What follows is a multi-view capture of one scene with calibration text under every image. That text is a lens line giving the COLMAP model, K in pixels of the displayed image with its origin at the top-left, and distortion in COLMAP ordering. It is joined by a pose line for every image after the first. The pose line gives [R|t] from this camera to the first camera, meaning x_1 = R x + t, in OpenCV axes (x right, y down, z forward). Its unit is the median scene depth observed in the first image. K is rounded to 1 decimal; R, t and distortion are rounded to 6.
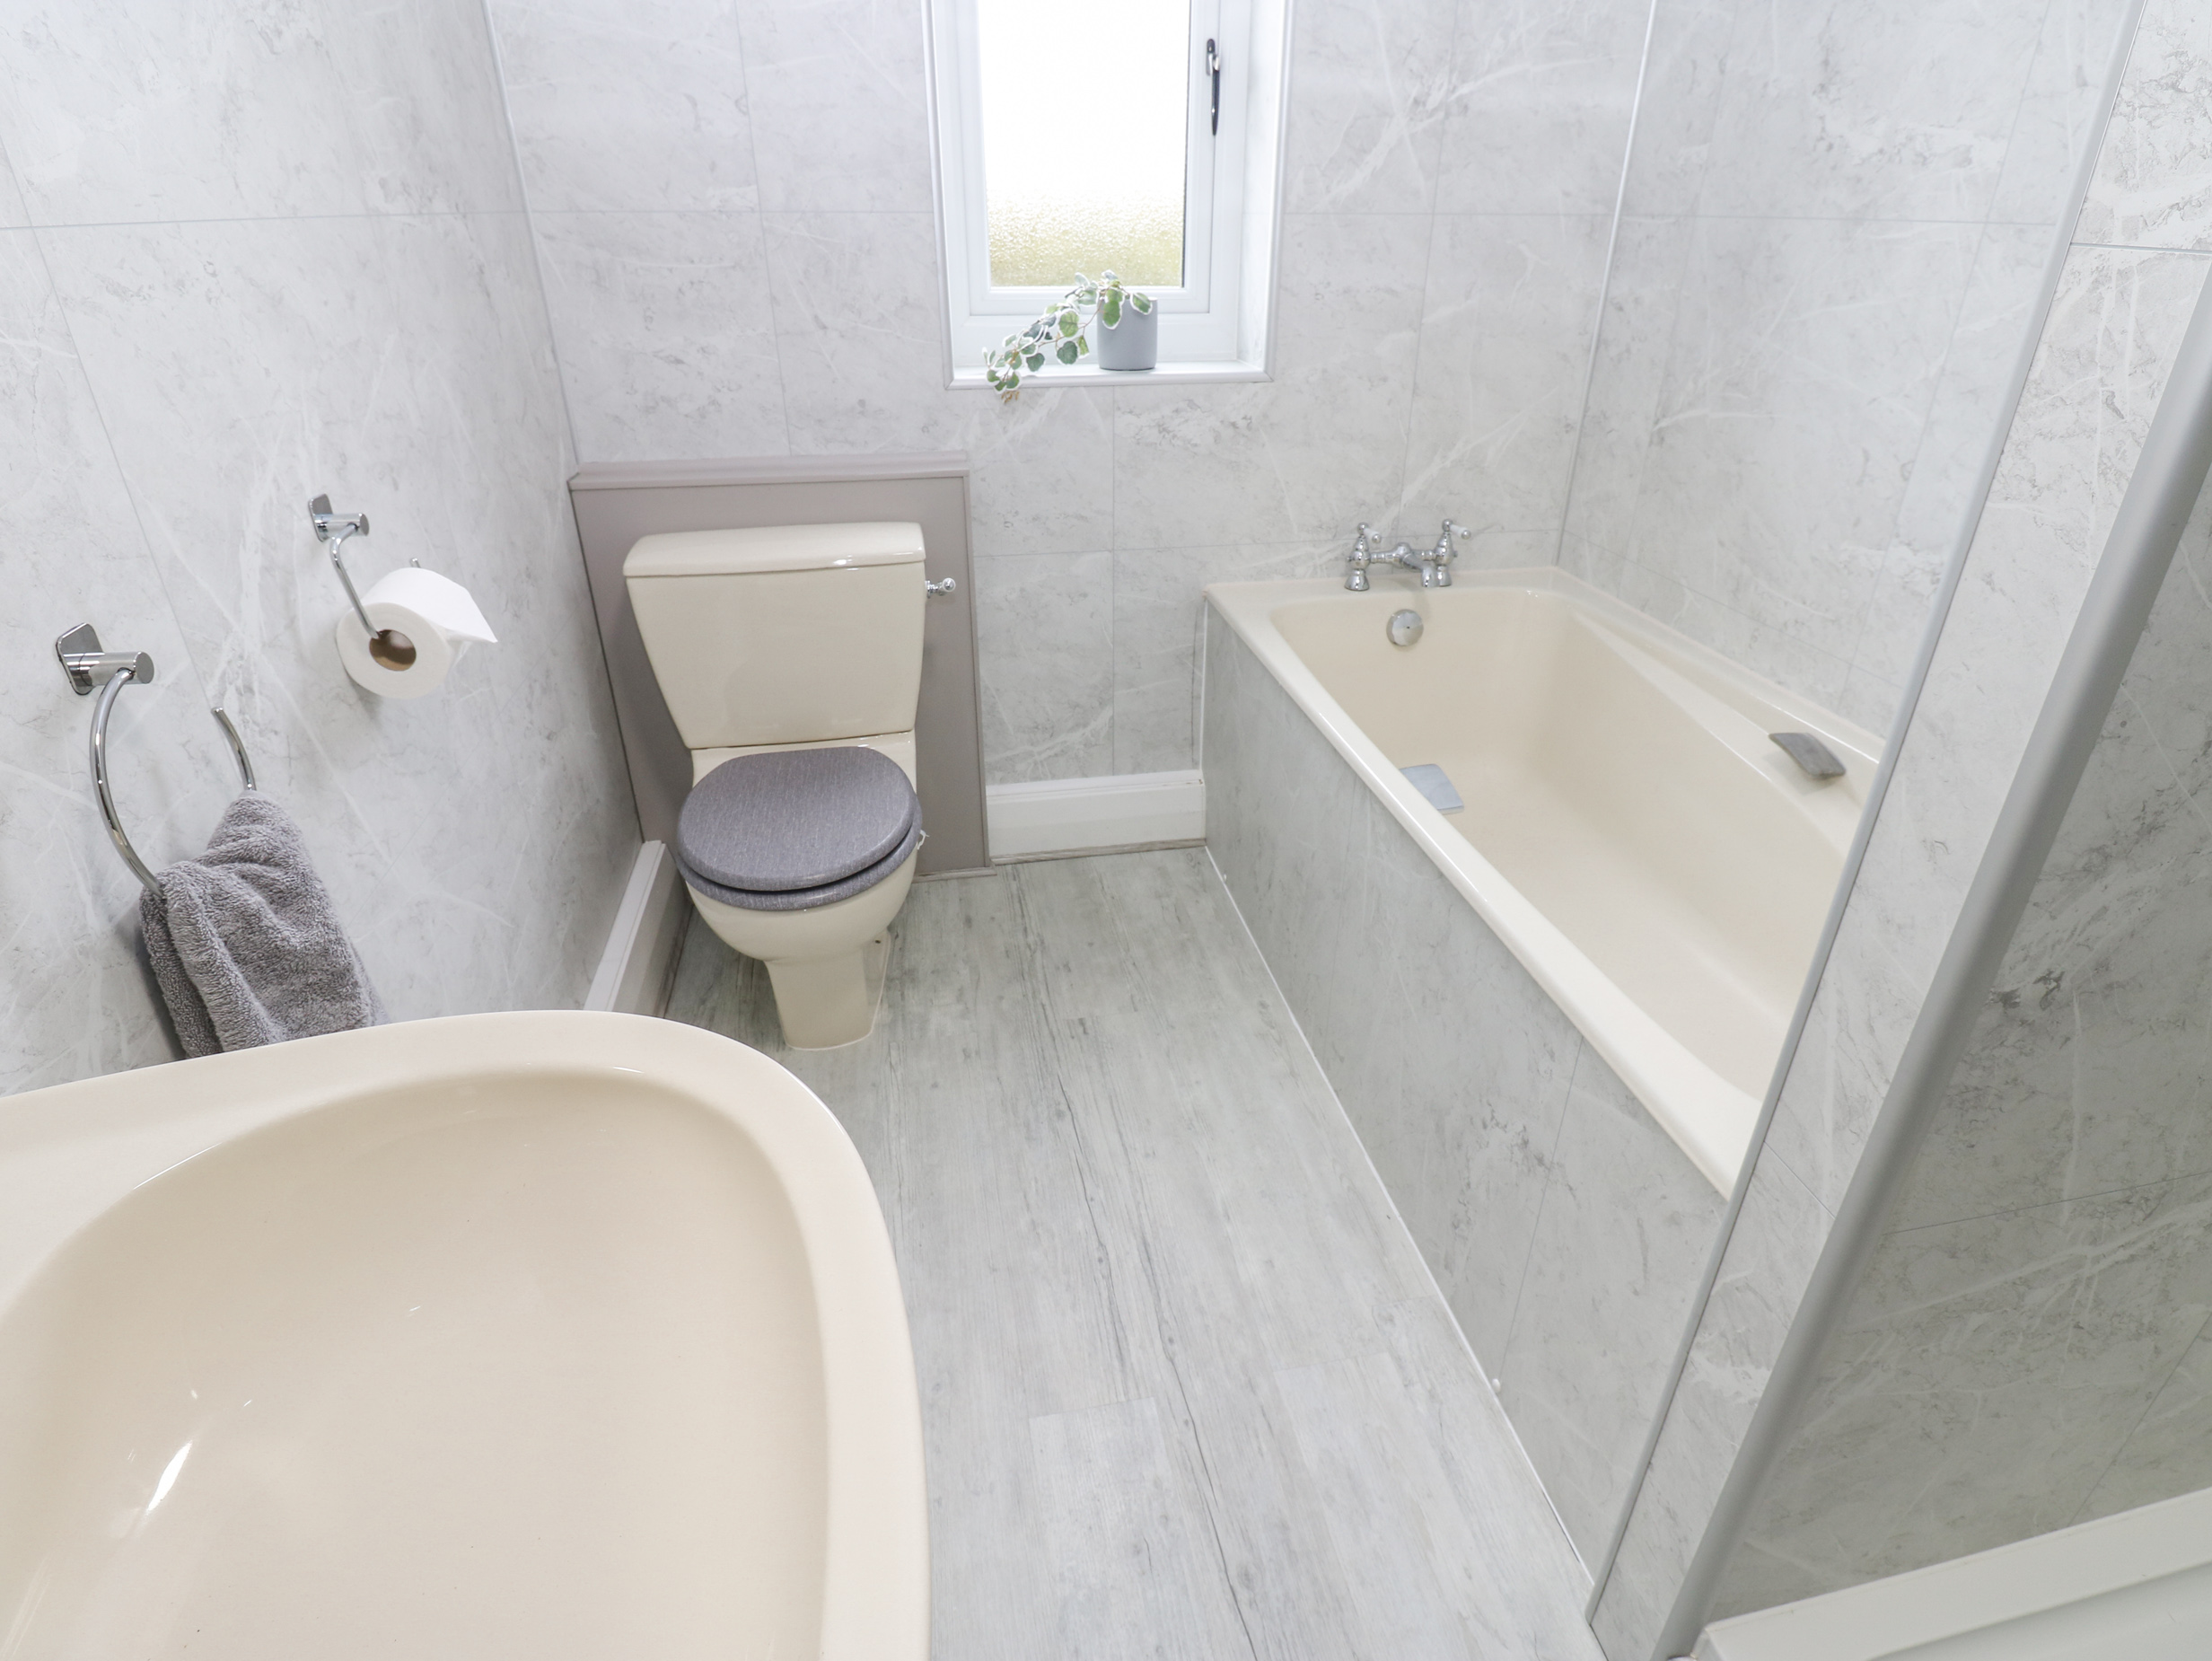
lens RADIAL K [[1150.2, 0, 1118.2], [0, 1150.2, 825.7], [0, 0, 1]] dist [-0.004153, -0.007588]
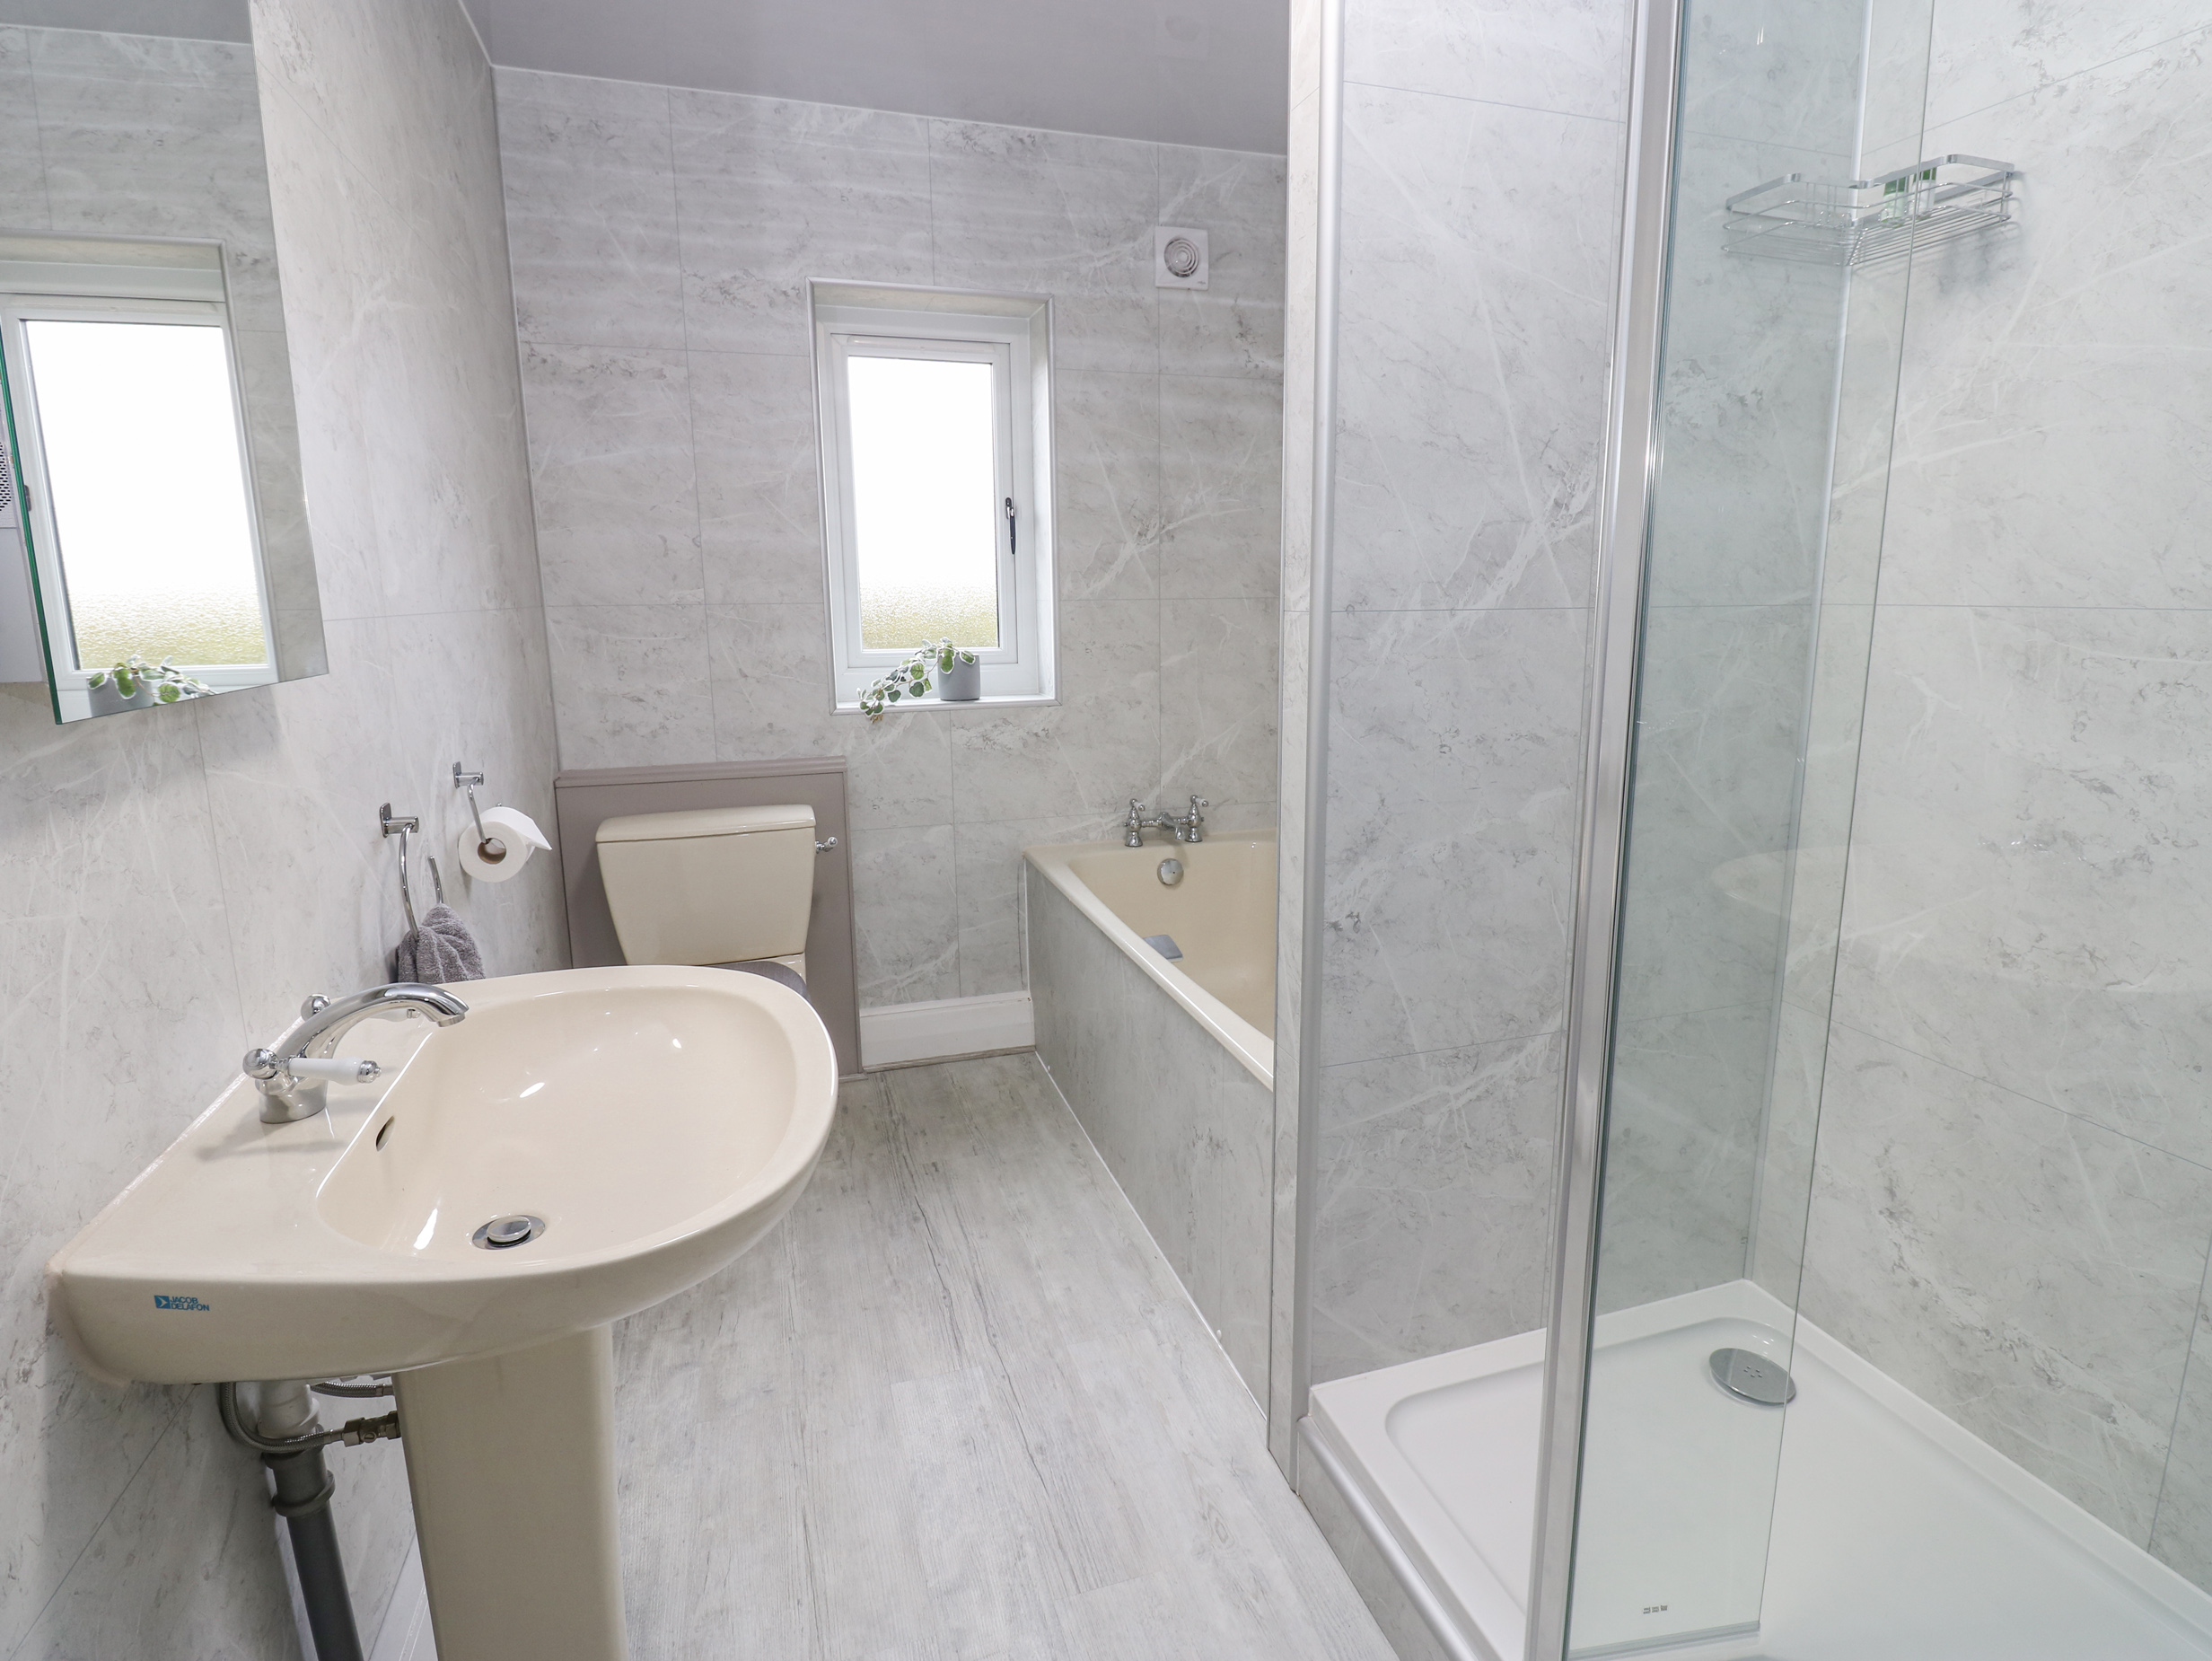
lens RADIAL K [[1150.2, 0, 1102.3], [0, 1150.2, 822.6], [0, 0, 1]] dist [-0.004153, -0.007588]
pose [[0.994627, -0.032514, 0.098288, 0.045230], [0.059720, 0.955710, -0.288188, 0.201124], [-0.084565, 0.292509, 0.952516, -0.391349]]
